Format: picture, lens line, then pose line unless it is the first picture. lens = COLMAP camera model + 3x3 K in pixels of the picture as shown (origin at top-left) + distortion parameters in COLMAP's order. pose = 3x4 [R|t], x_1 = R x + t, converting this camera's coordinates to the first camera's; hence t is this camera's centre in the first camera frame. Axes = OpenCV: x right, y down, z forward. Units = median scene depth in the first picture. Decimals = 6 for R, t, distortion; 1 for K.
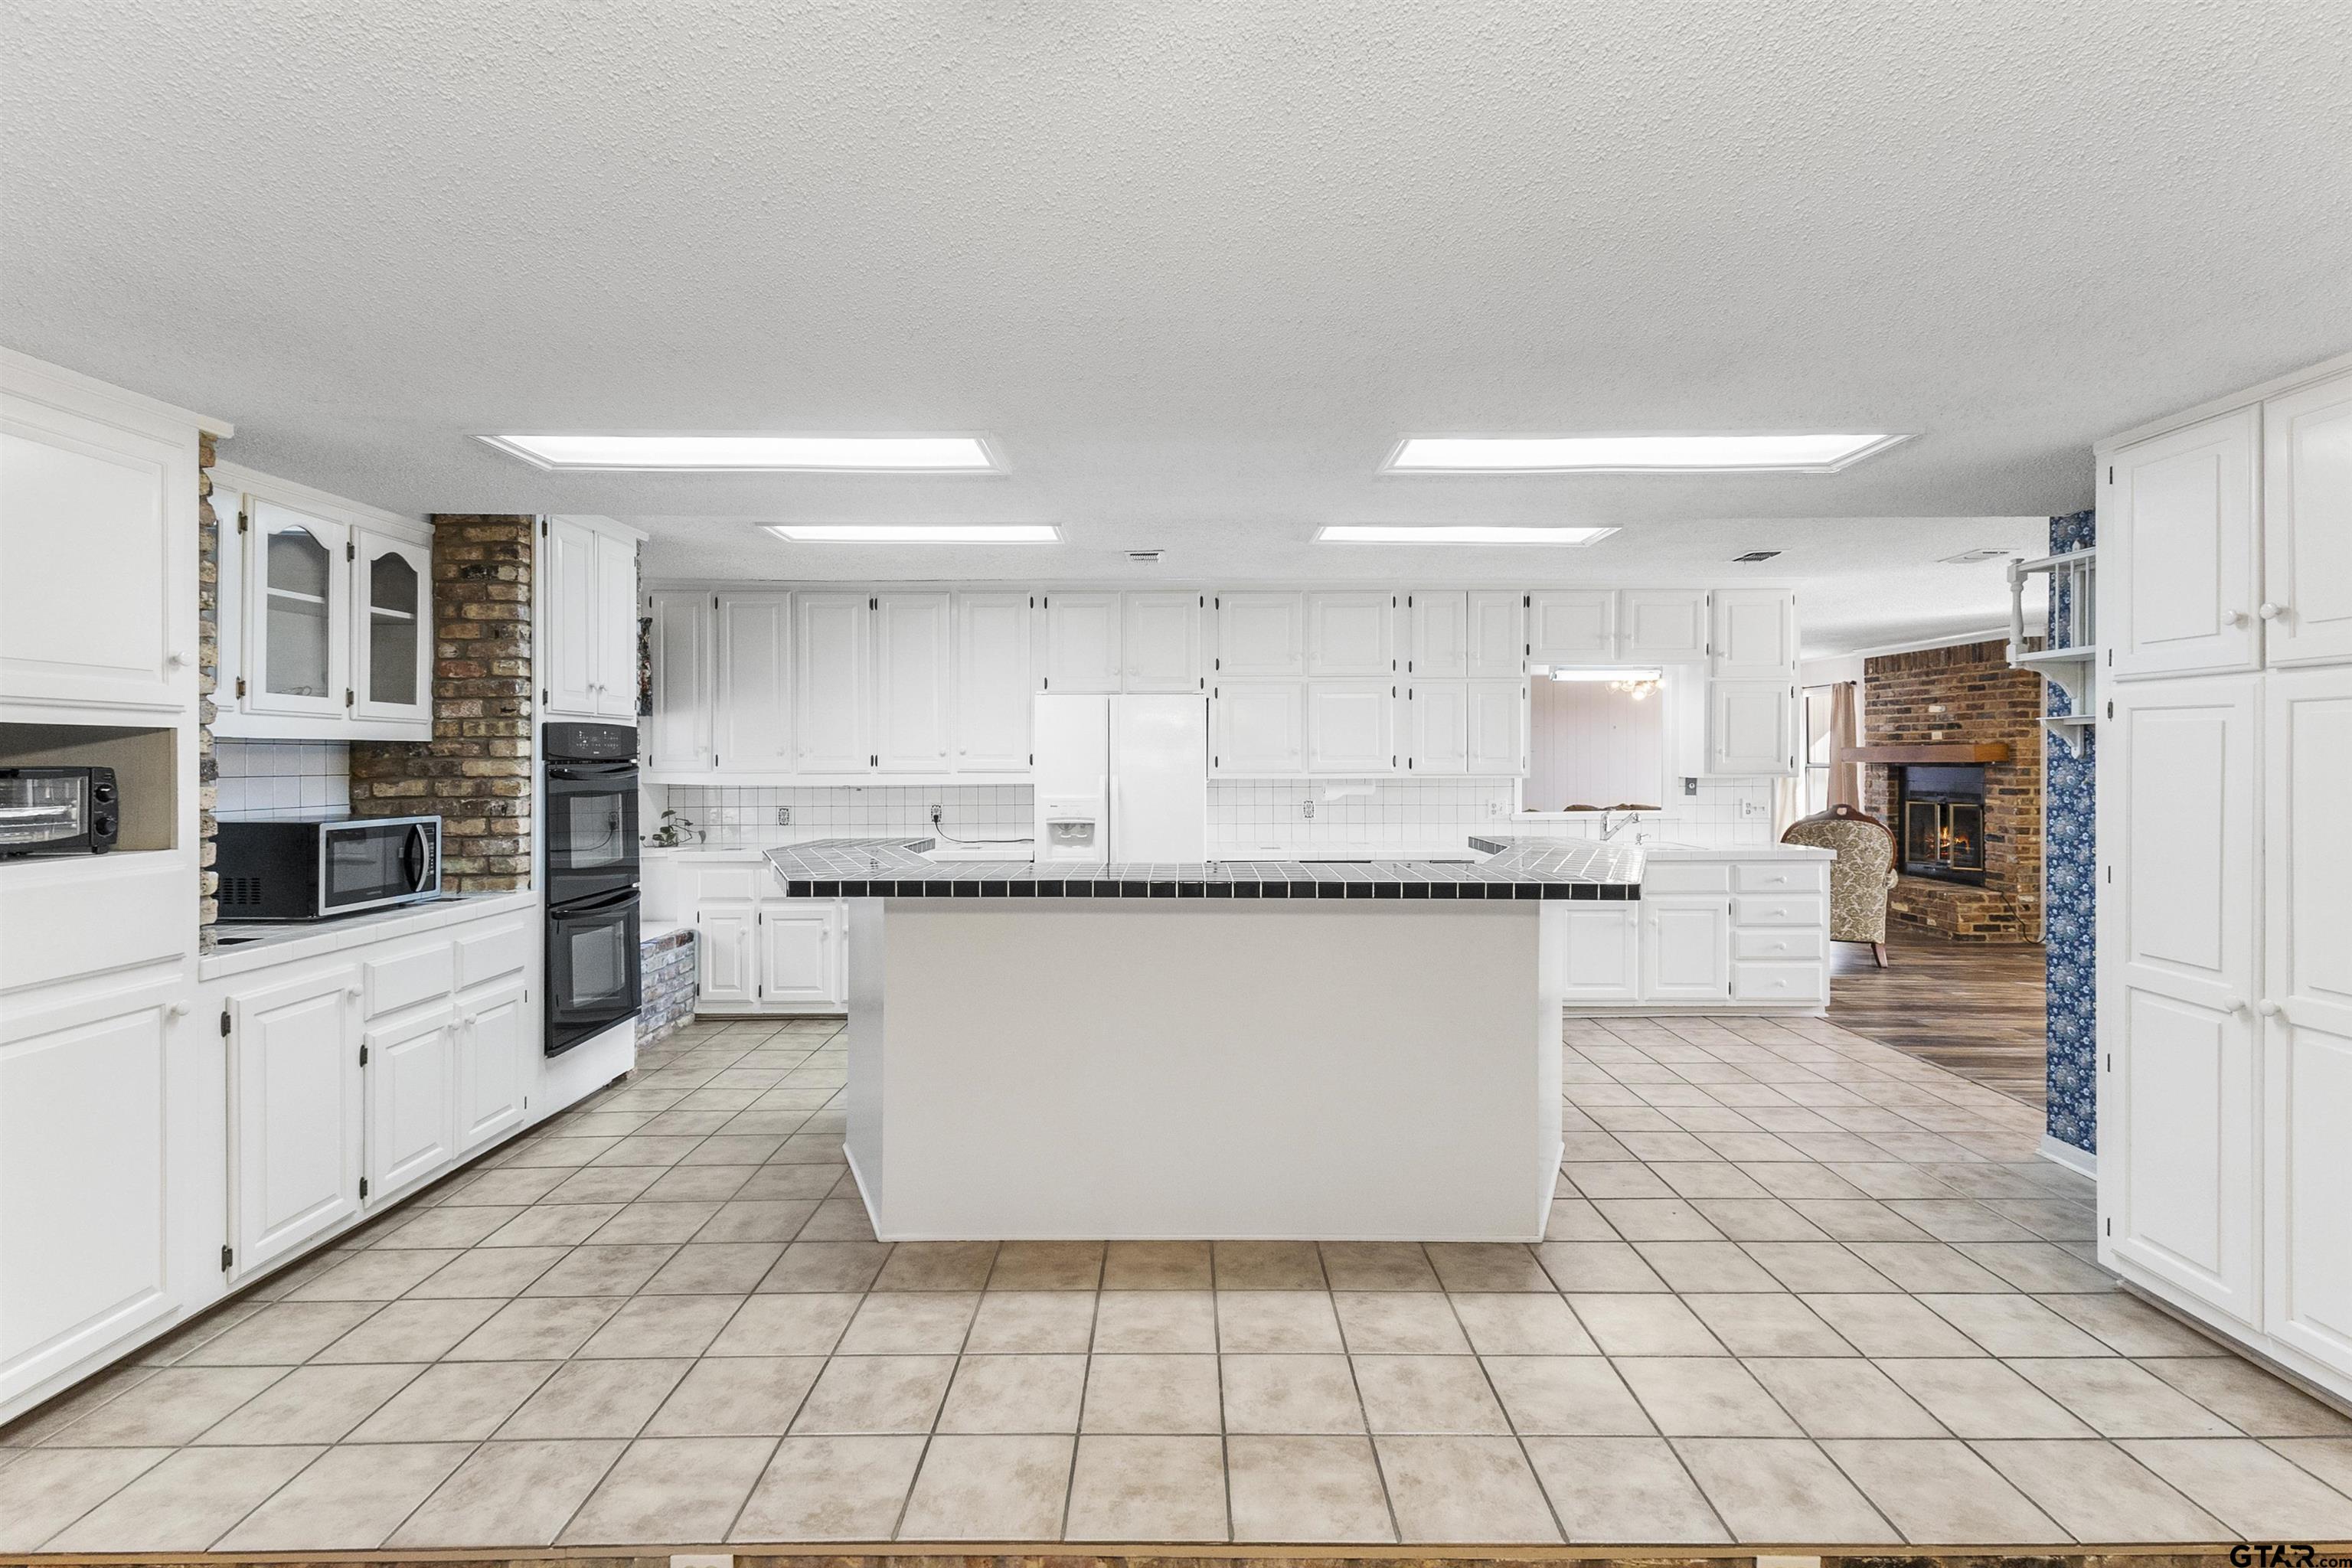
lens RADIAL K [[1098.7, 0, 1187.1], [0, 1098.7, 755.9], [0, 0, 1]] dist [0.020618, -0.000357]
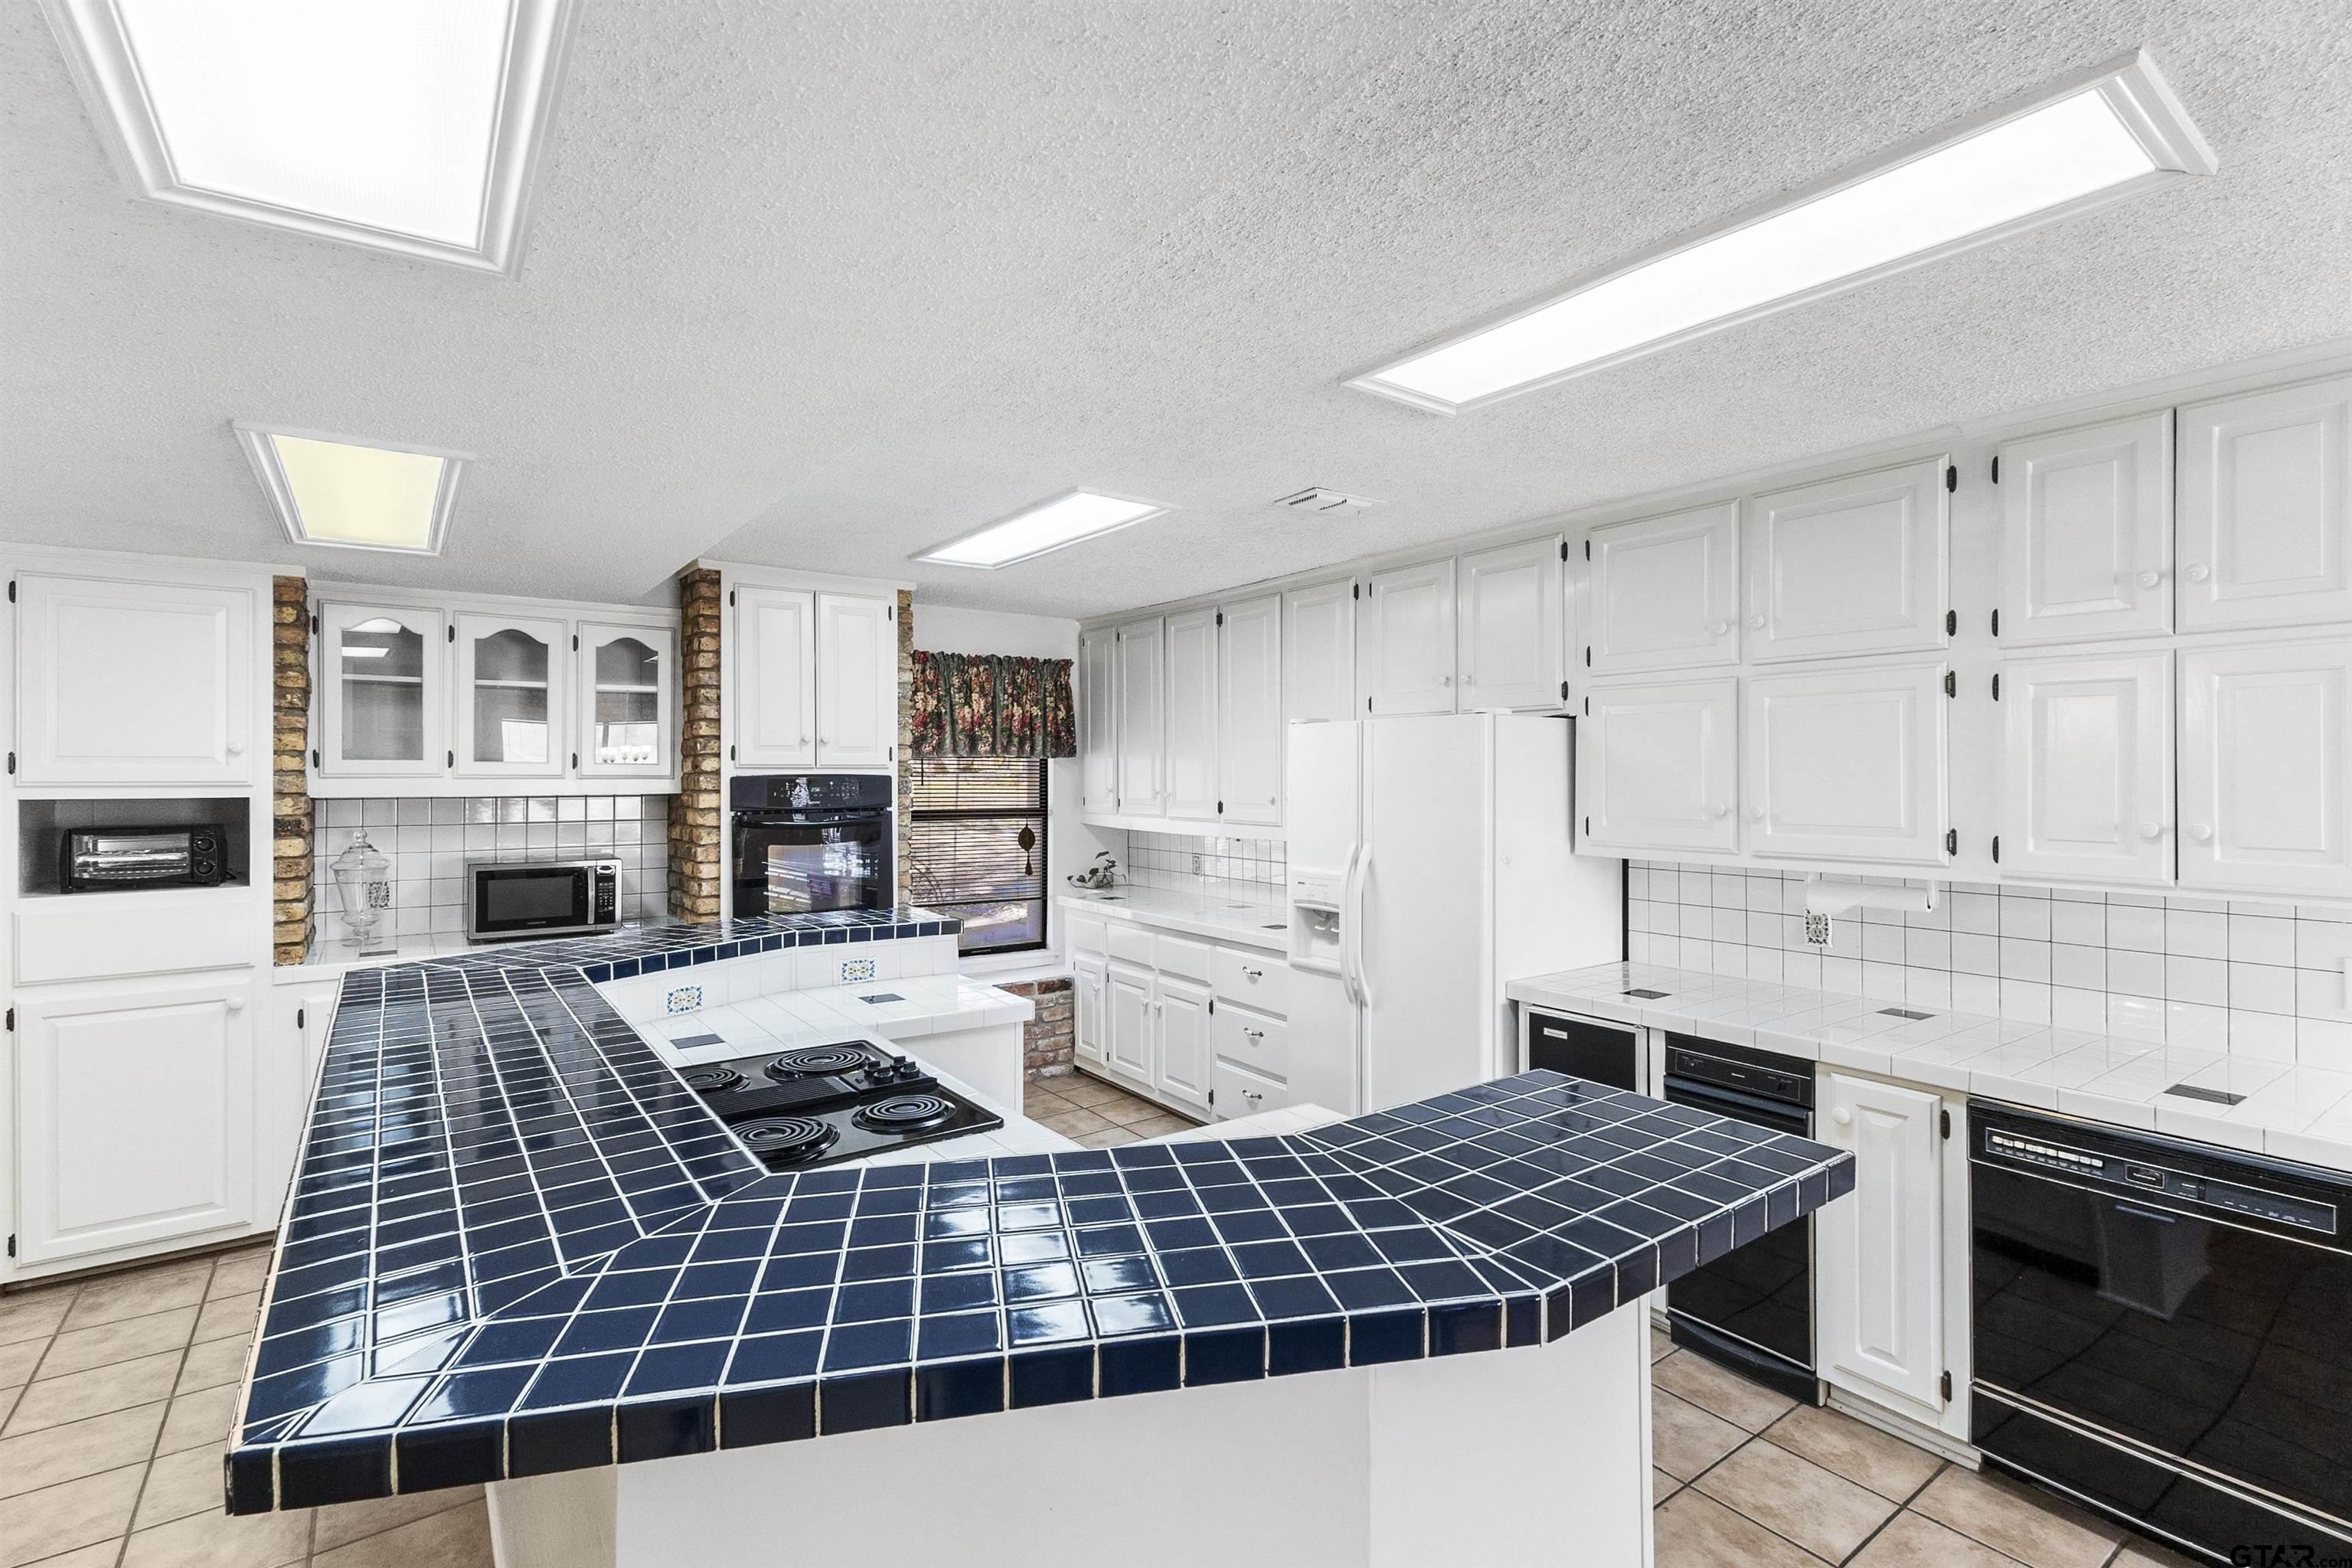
lens RADIAL K [[1085.8, 0, 1176.2], [0, 1085.8, 773.2], [0, 0, 1]] dist [0.024343, -0.005578]
pose [[0.579854, 0.002411, -0.814717, 0.385513], [0.001887, 0.999989, 0.004302, -0.026541], [0.814718, -0.004032, 0.579843, 0.521070]]
